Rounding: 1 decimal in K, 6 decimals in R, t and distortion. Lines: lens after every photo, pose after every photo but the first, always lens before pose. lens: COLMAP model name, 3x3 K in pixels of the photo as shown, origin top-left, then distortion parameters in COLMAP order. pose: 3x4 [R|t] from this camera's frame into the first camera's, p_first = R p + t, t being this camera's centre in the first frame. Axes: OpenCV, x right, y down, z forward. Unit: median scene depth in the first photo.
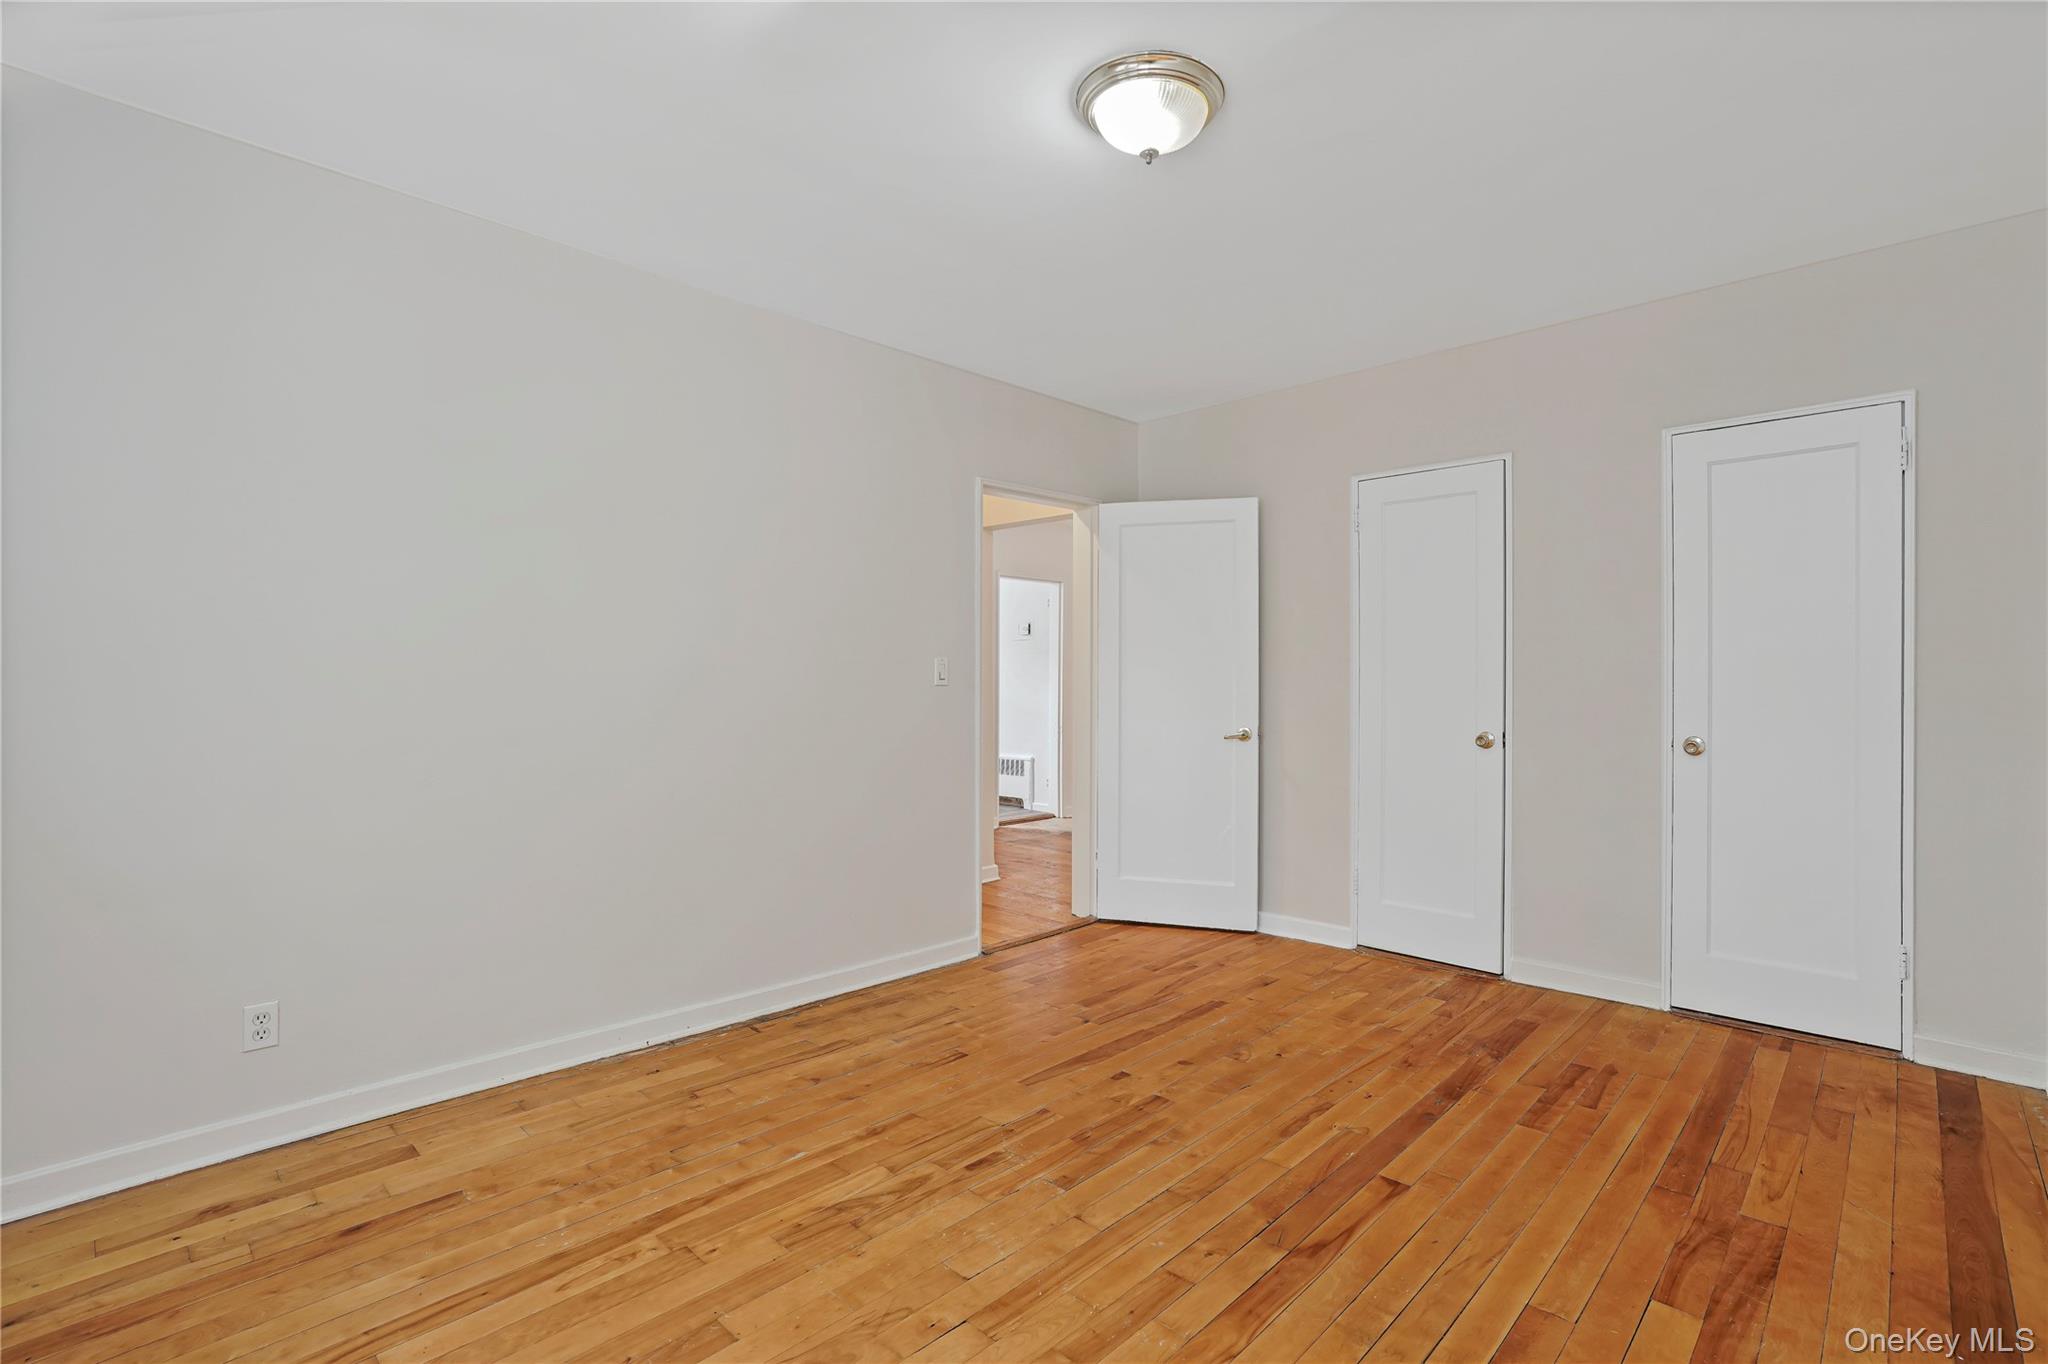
lens RADIAL K [[972.2, 0, 1036.4], [0, 972.2, 701.1], [0, 0, 1]] dist [-0.062307, 0.032559]
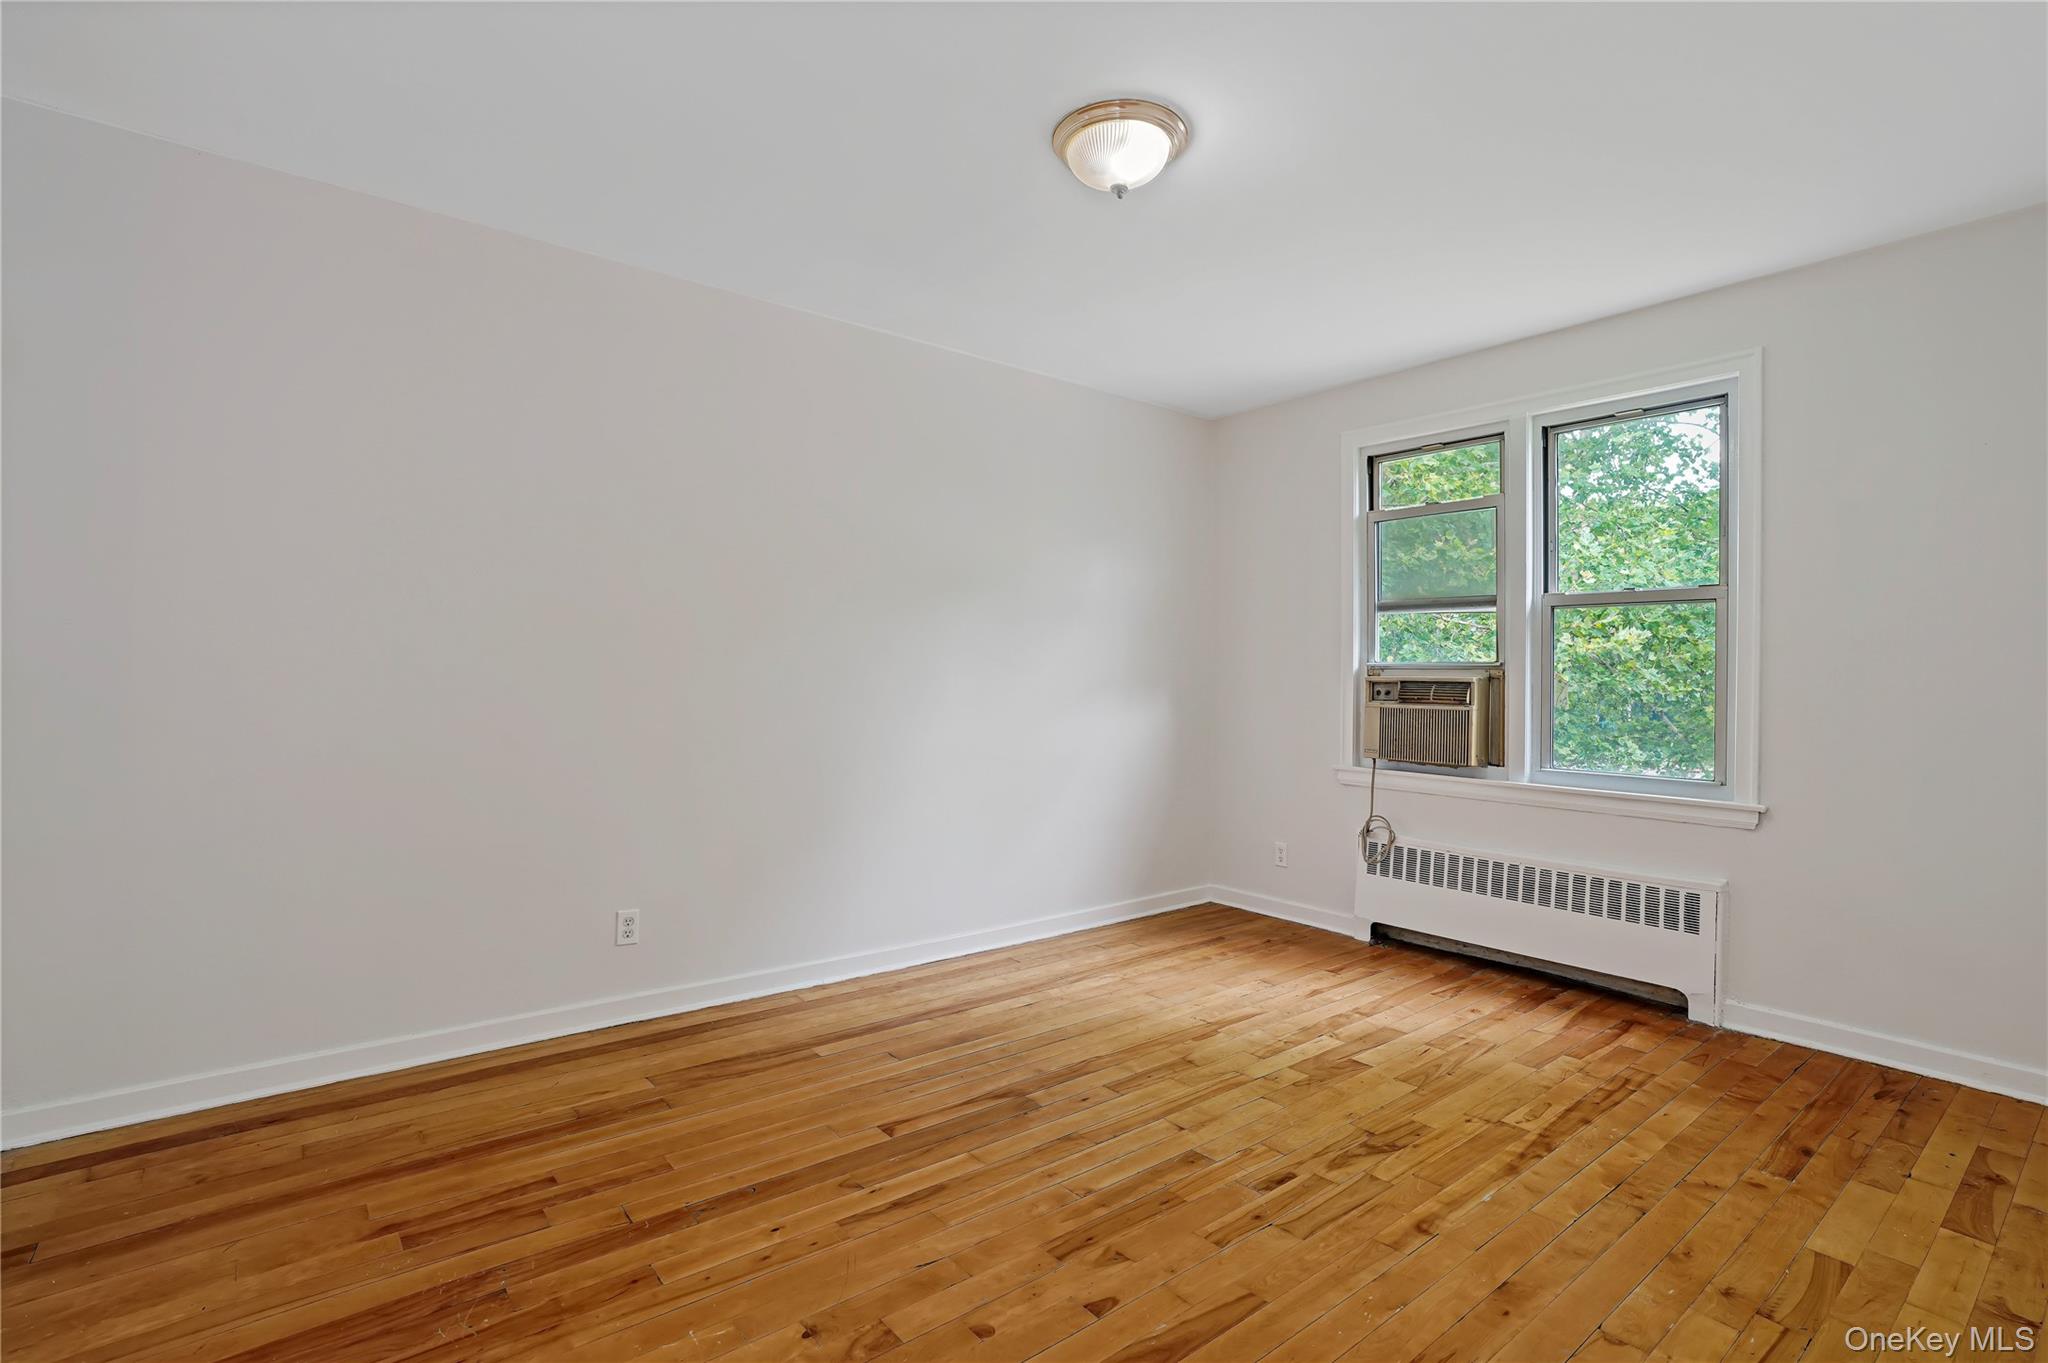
lens RADIAL K [[945.0, 0, 1032.3], [0, 945.0, 690.8], [0, 0, 1]] dist [-0.057012, 0.026216]
pose [[-0.990624, -0.013546, 0.135944, 0.062880], [-0.009310, 0.999452, 0.031749, -0.029829], [-0.136300, 0.030186, -0.990208, 1.774476]]
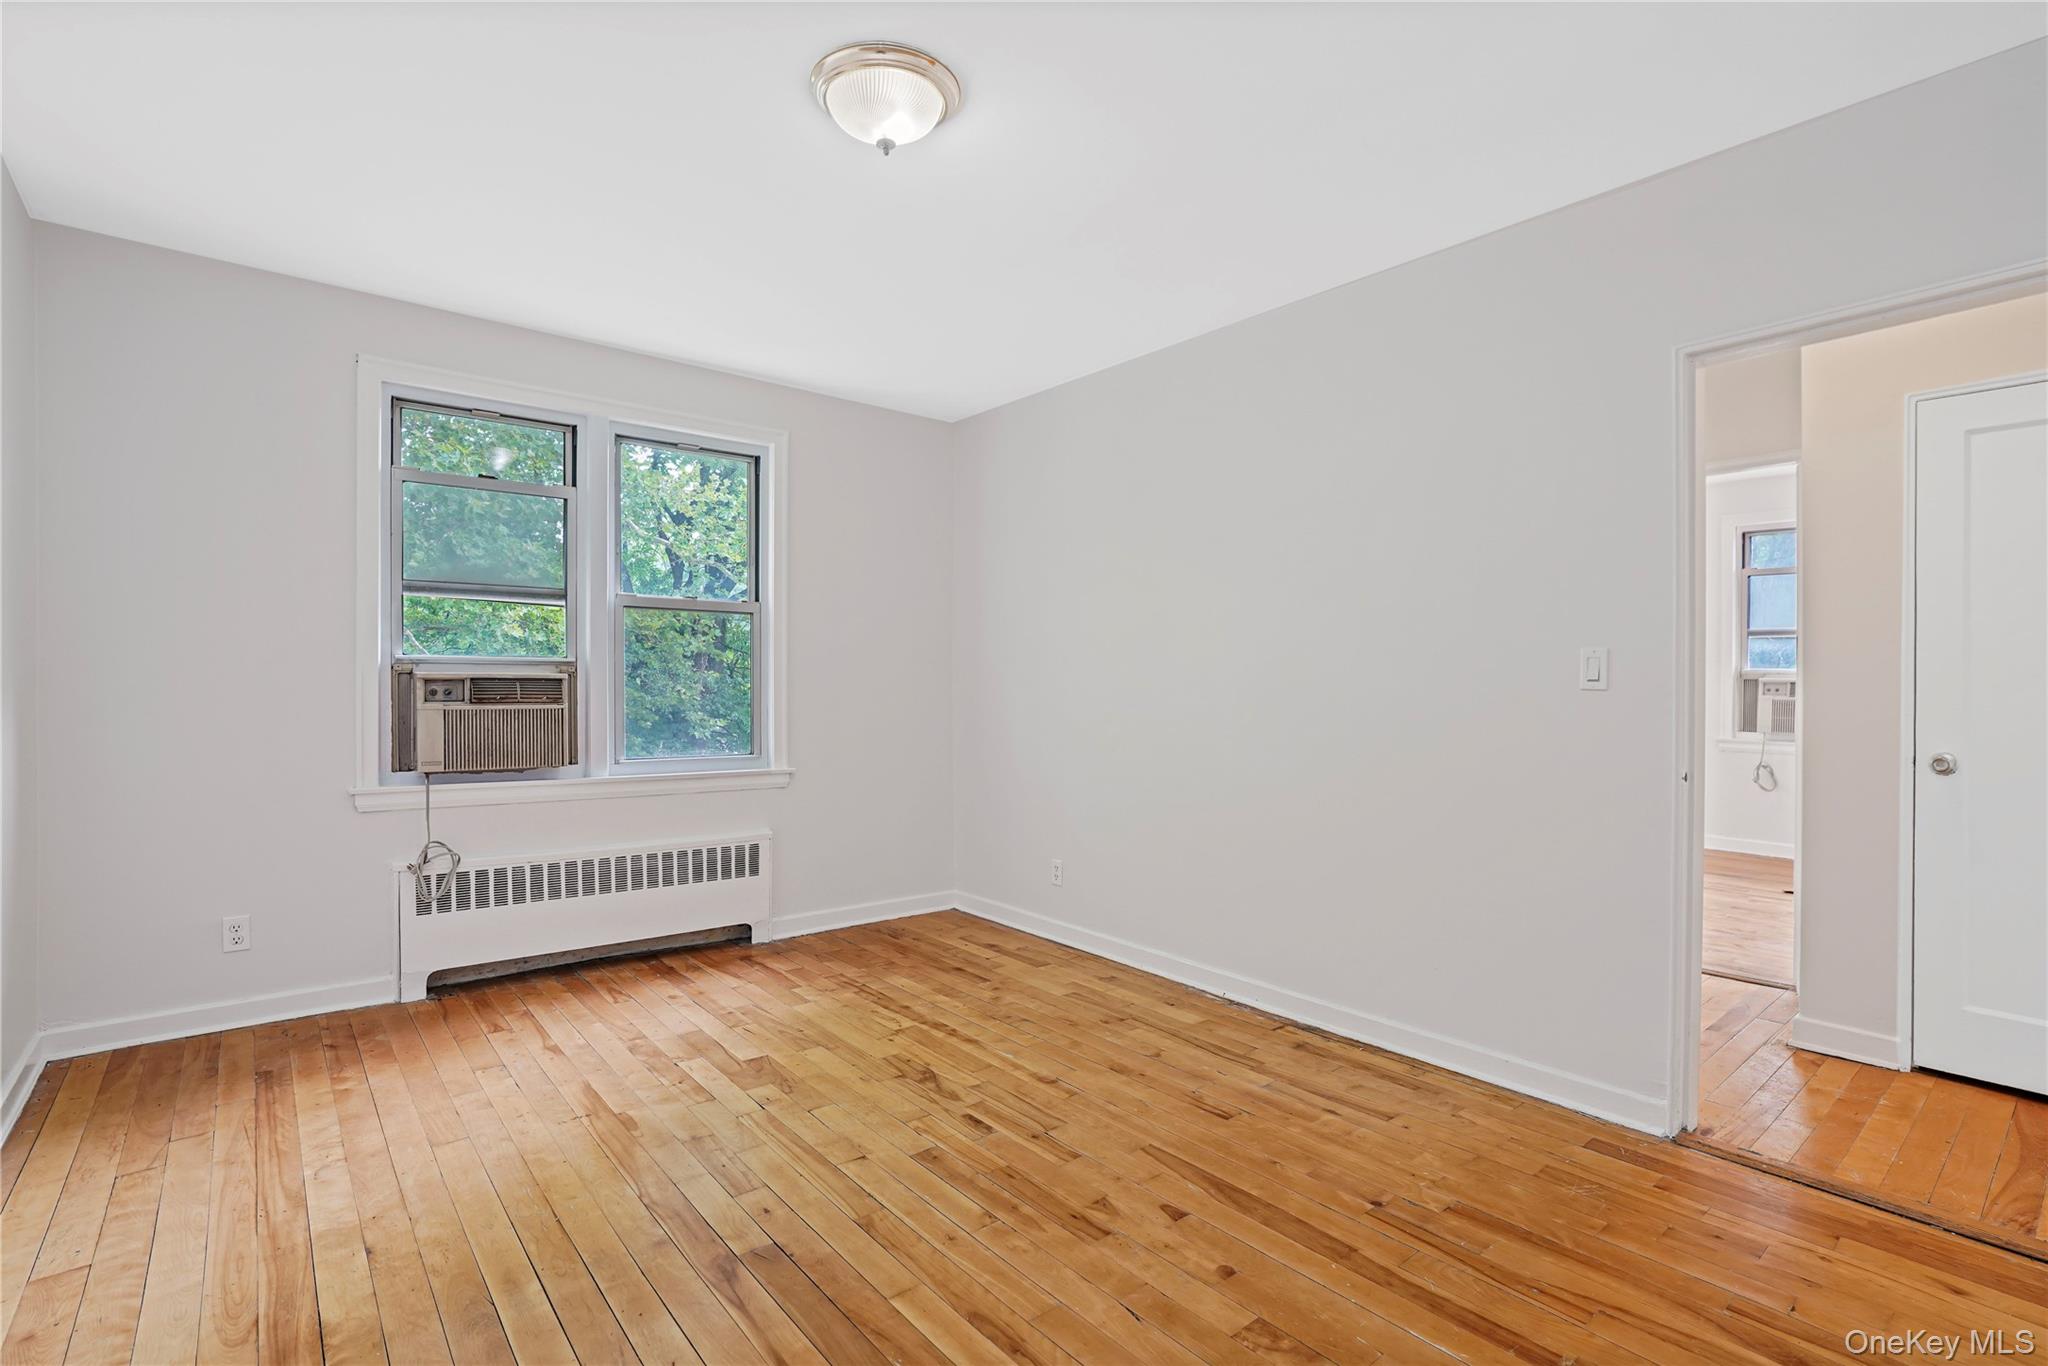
lens RADIAL K [[961.3, 0, 1024.0], [0, 961.3, 683.0], [0, 0, 1]] dist [-0.061628, 0.033151]
pose [[-0.134075, 0.000787, -0.990971, 0.919849], [-0.024653, 0.999688, 0.004129, -0.019940], [0.990664, 0.024984, -0.134014, 1.089122]]
